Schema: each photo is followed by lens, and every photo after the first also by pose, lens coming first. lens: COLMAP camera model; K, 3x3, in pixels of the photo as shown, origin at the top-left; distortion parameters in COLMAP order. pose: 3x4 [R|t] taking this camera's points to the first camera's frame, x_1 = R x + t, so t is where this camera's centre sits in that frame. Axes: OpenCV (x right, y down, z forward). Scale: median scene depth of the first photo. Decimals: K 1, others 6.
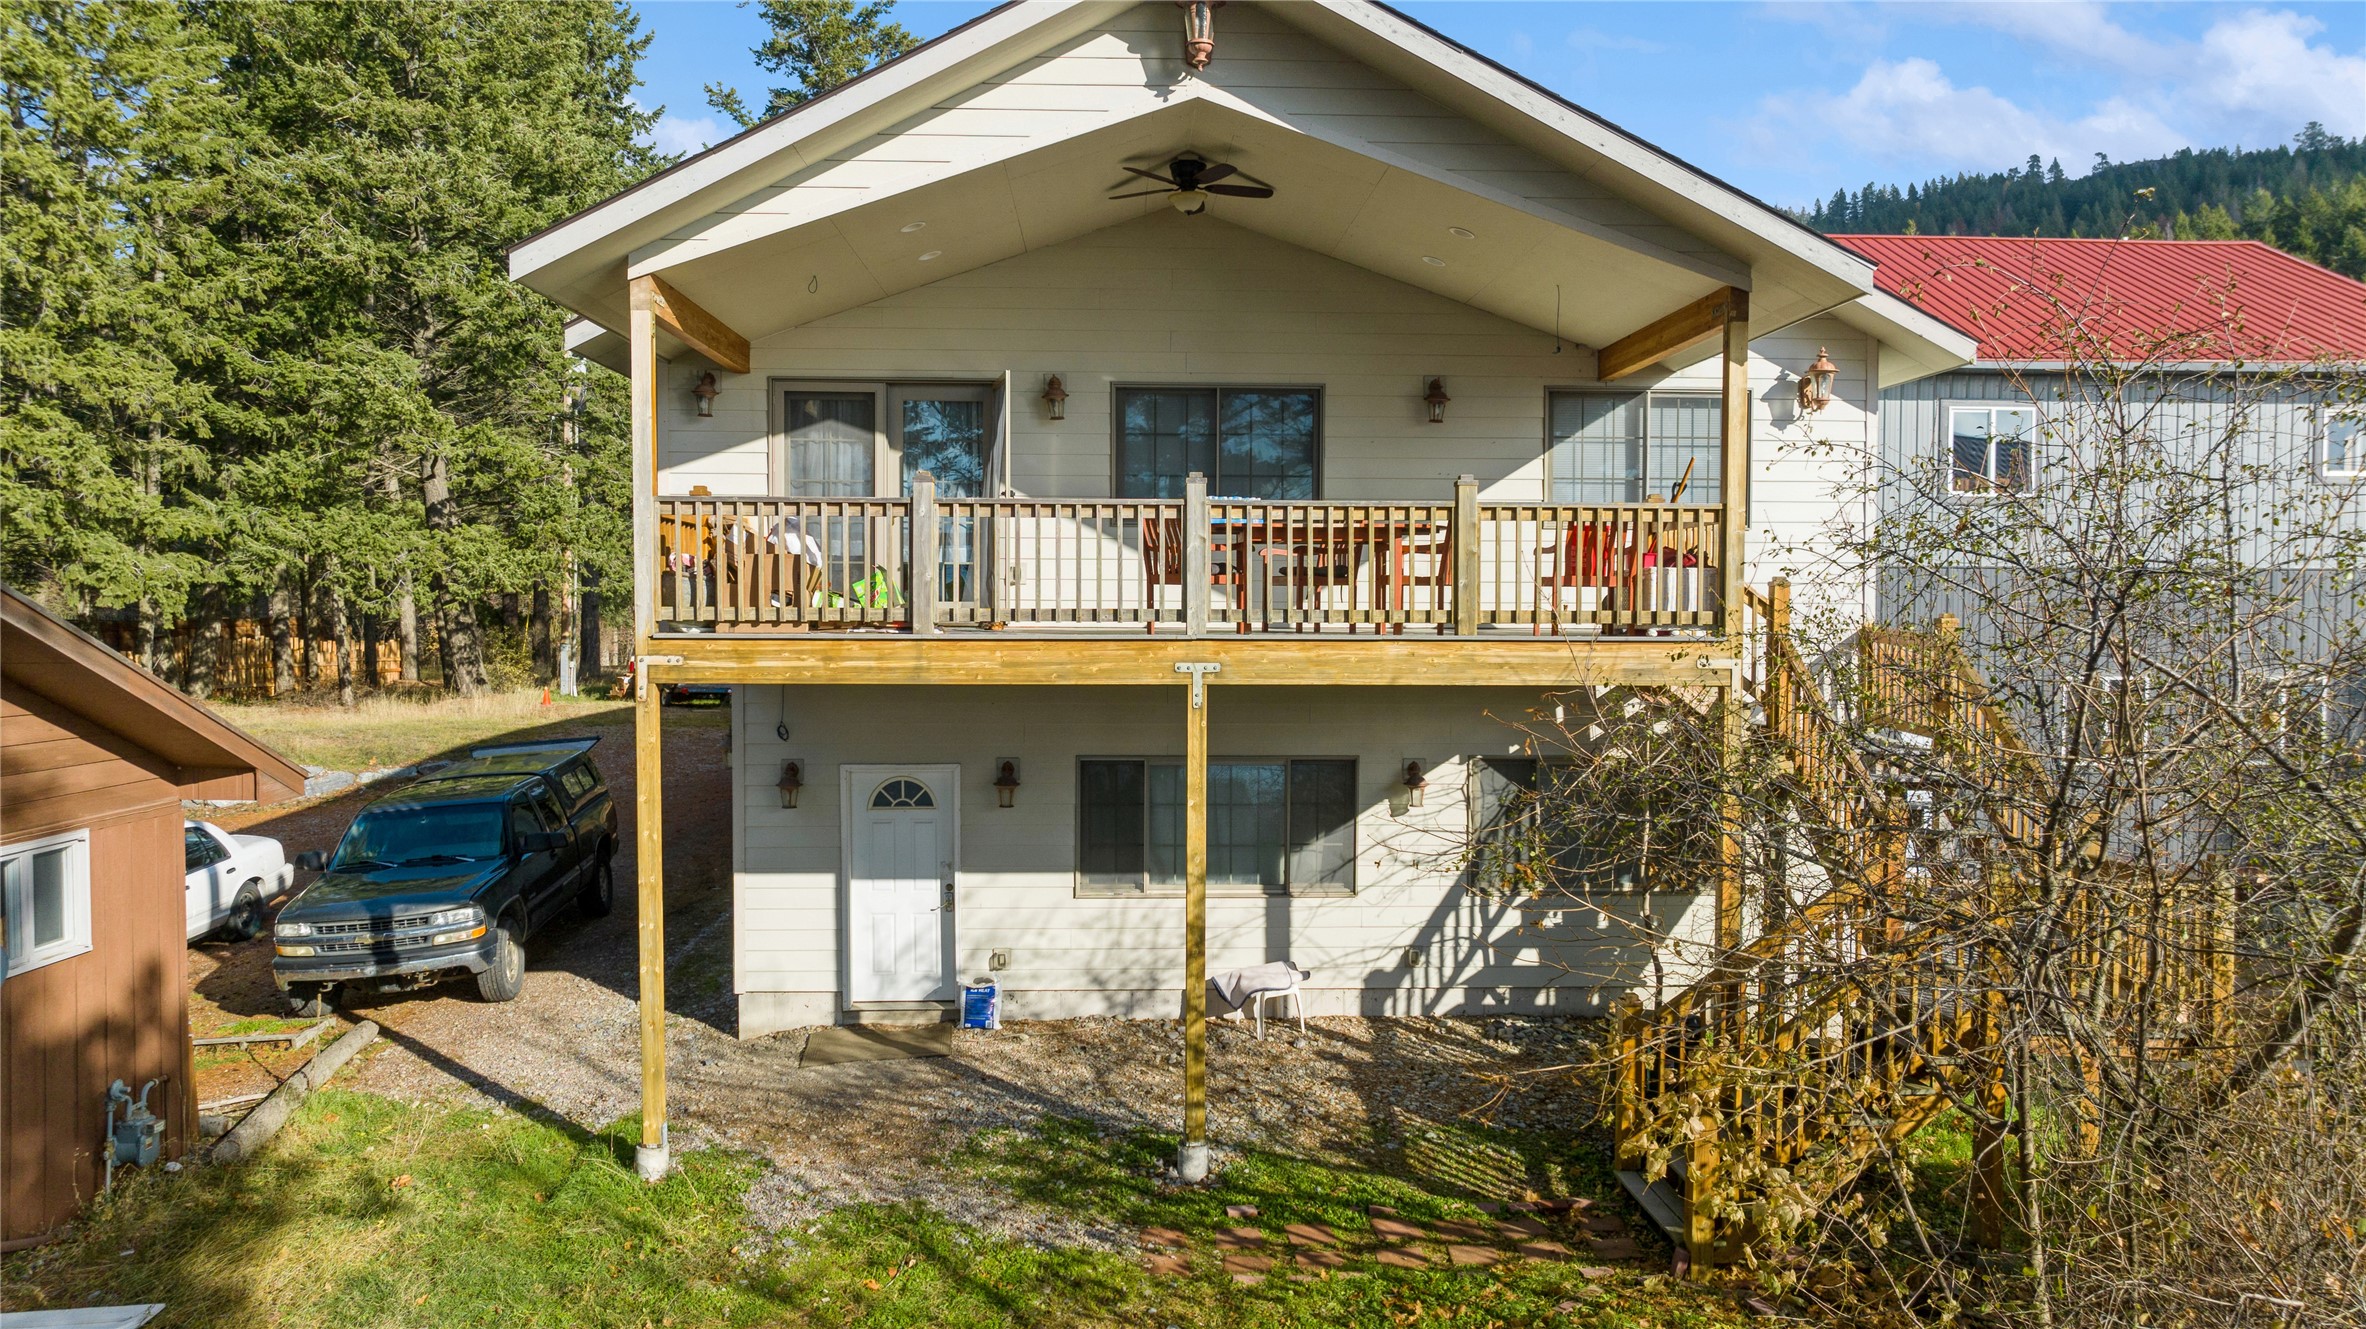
lens RADIAL K [[1642.1, 0, 1183.0], [0, 1642.1, 664.5], [0, 0, 1]] dist [-0.000290, -0.070689]
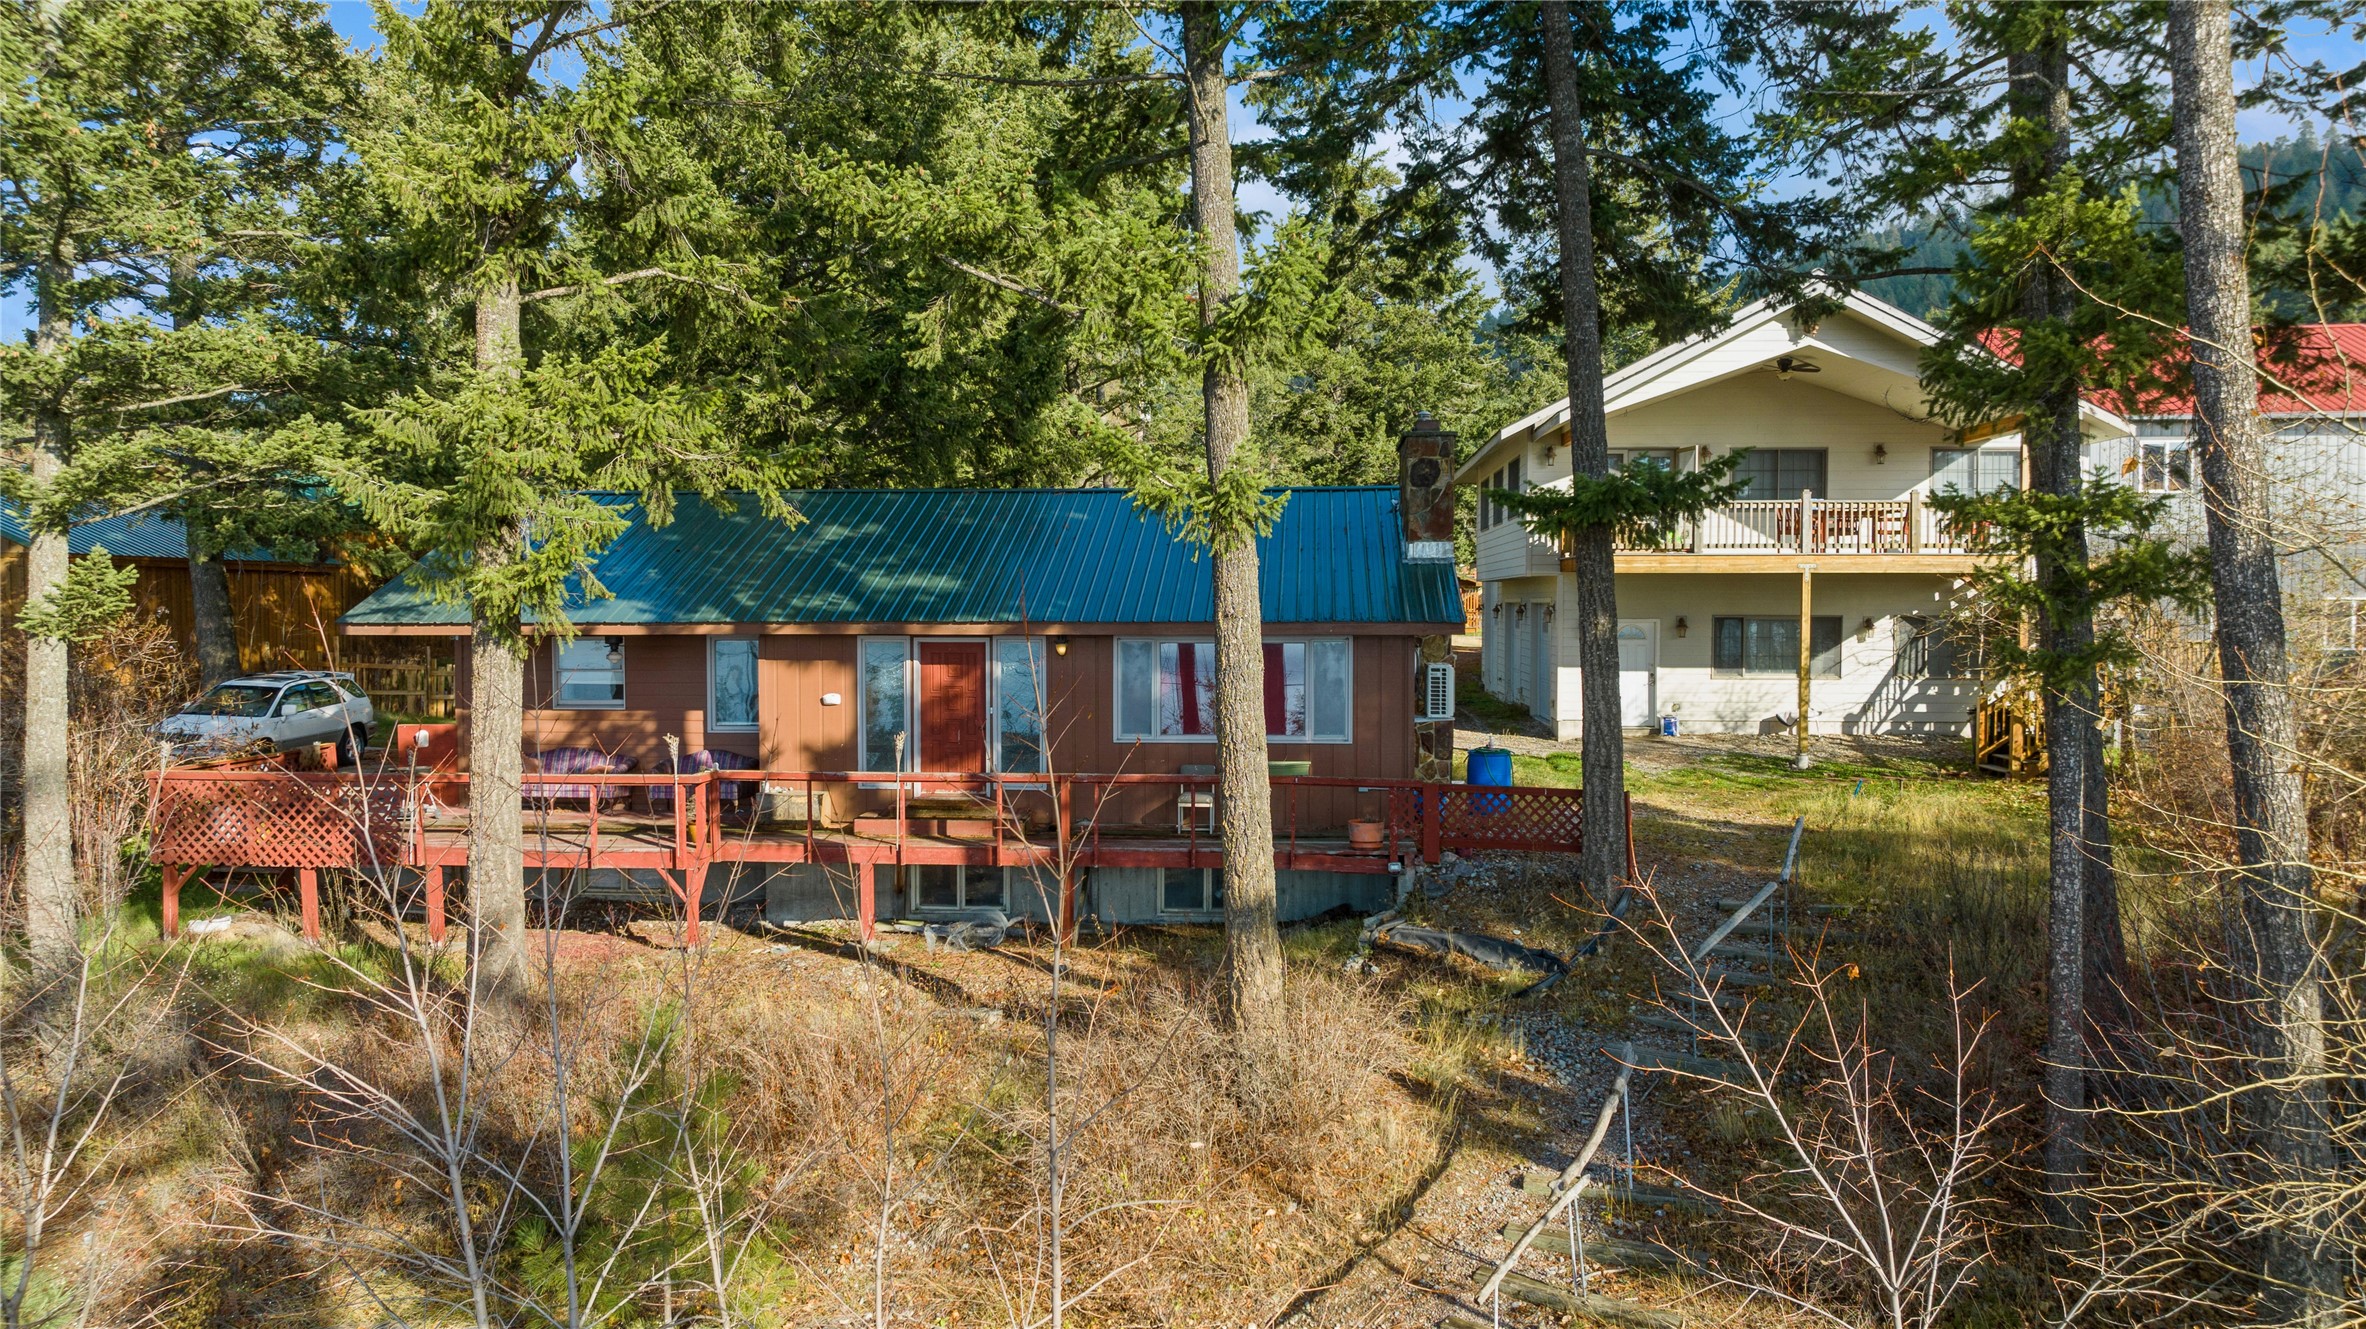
lens RADIAL K [[1642.1, 0, 1183.0], [0, 1642.1, 664.5], [0, 0, 1]] dist [-0.000290, -0.070689]
pose [[0.992644, 0.000892, -0.121068, -0.505426], [-0.000551, 0.999996, 0.002846, 0.115959], [0.121070, -0.002759, 0.992640, -1.291538]]
